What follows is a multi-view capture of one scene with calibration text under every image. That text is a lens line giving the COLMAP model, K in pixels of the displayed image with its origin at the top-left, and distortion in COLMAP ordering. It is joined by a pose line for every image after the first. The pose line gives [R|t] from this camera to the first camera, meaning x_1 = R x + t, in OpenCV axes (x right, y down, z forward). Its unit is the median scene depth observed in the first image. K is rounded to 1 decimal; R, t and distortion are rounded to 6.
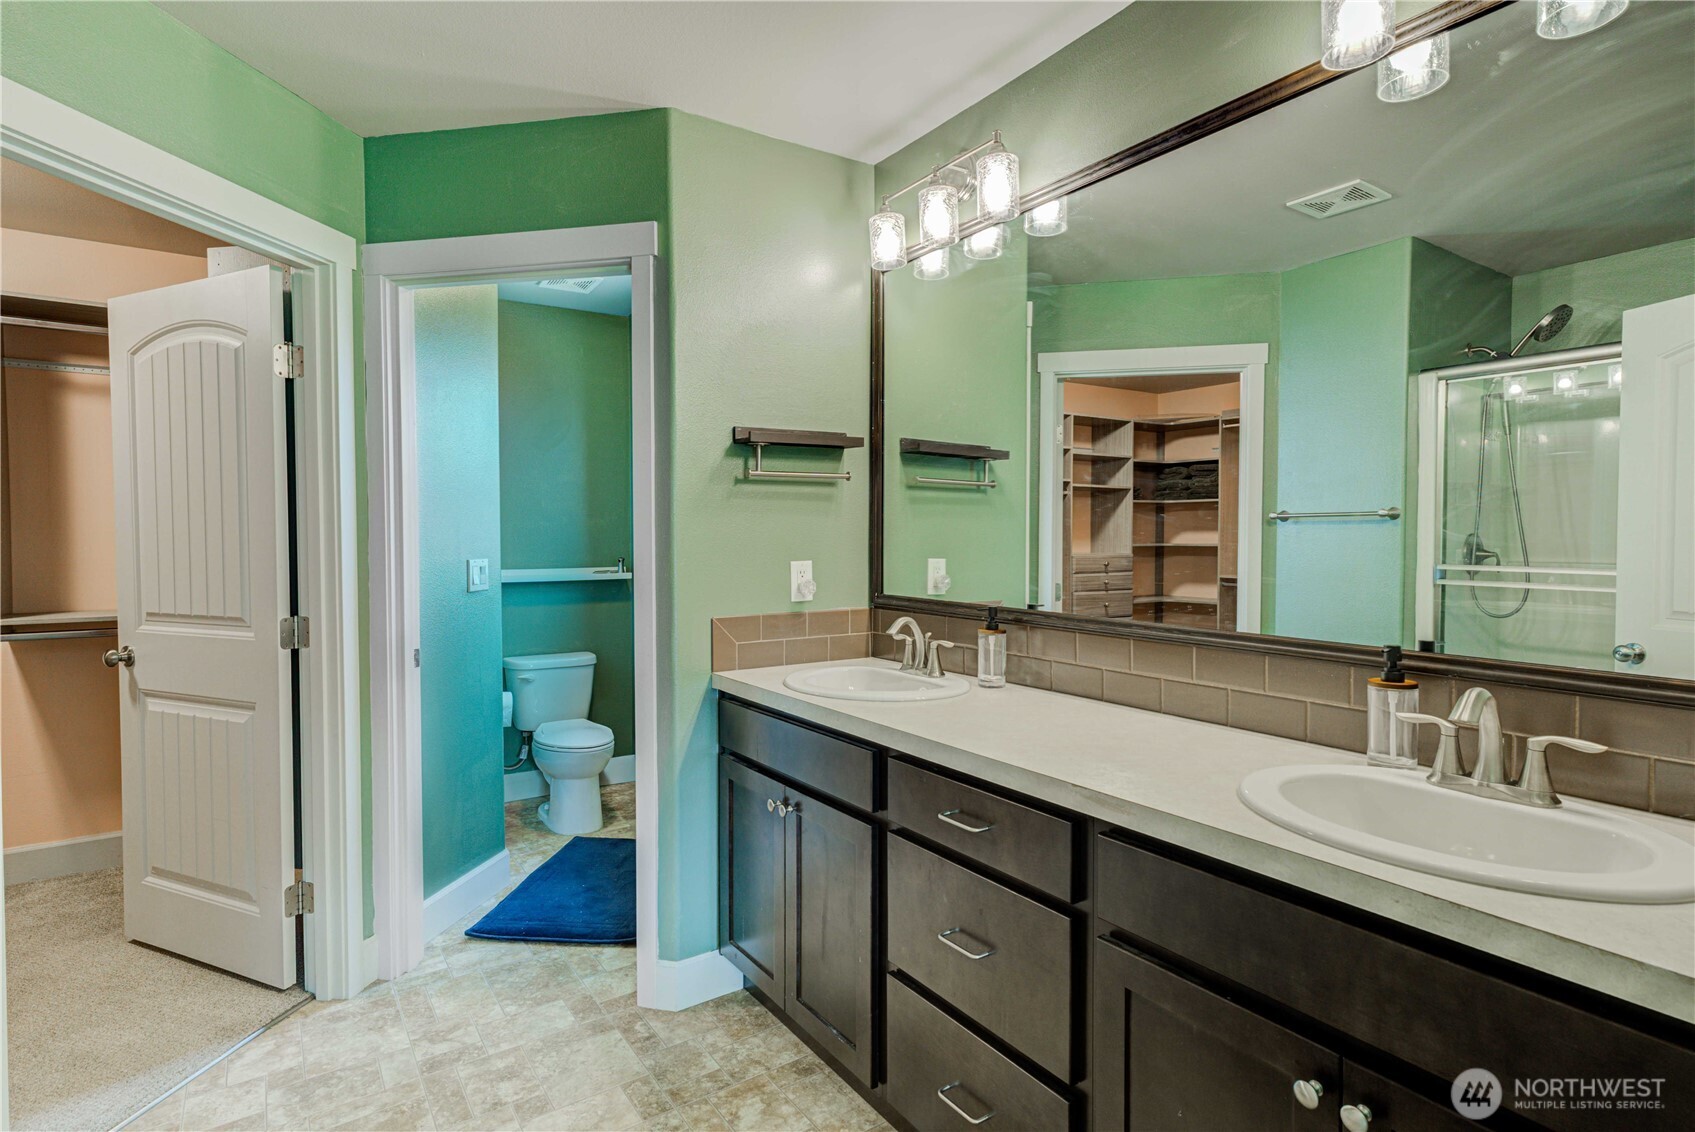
lens RADIAL K [[864.5, 0, 847.8], [0, 864.5, 563.3], [0, 0, 1]] dist [-0.000718, -0.000003]
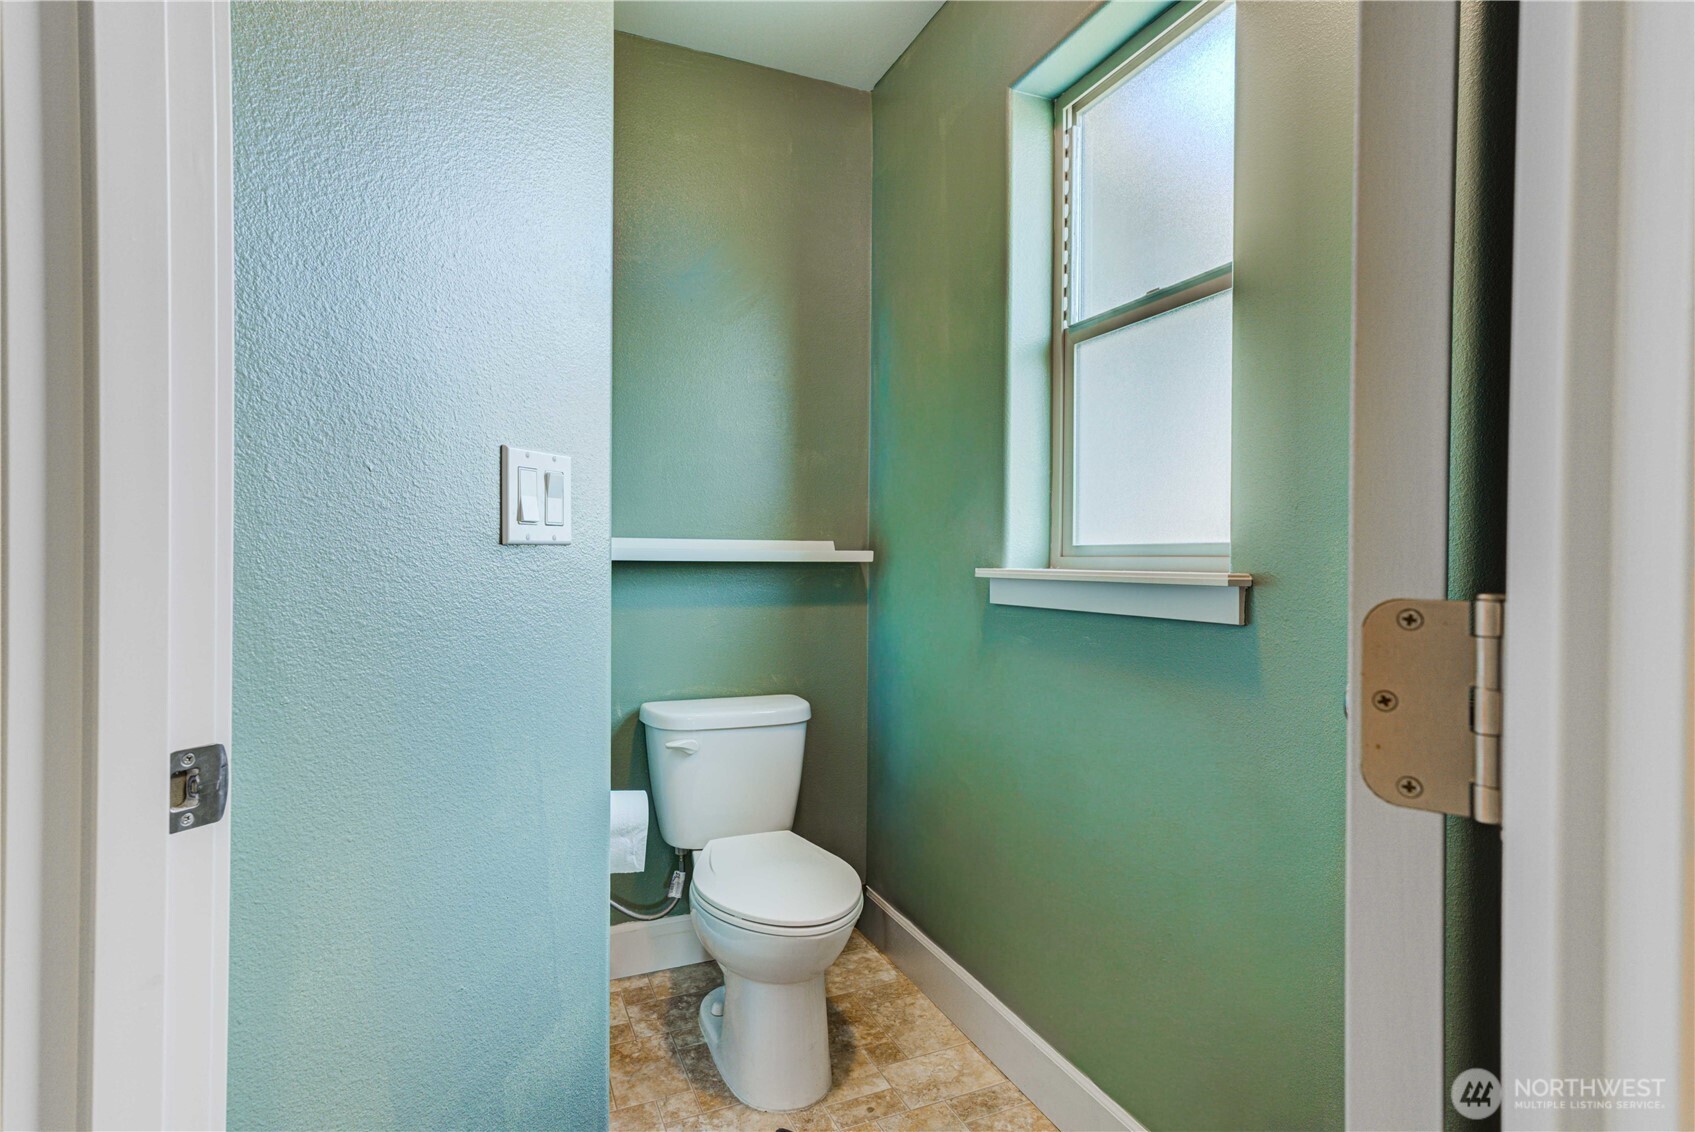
lens RADIAL K [[864.5, 0, 847.2], [0, 864.5, 565.6], [0, 0, 1]] dist [-0.000718, -0.000003]
pose [[0.983079, 0.007261, -0.183038, -0.181699], [-0.011227, 0.999724, -0.020644, 0.034496], [0.182838, 0.022349, 0.982889, 0.509385]]
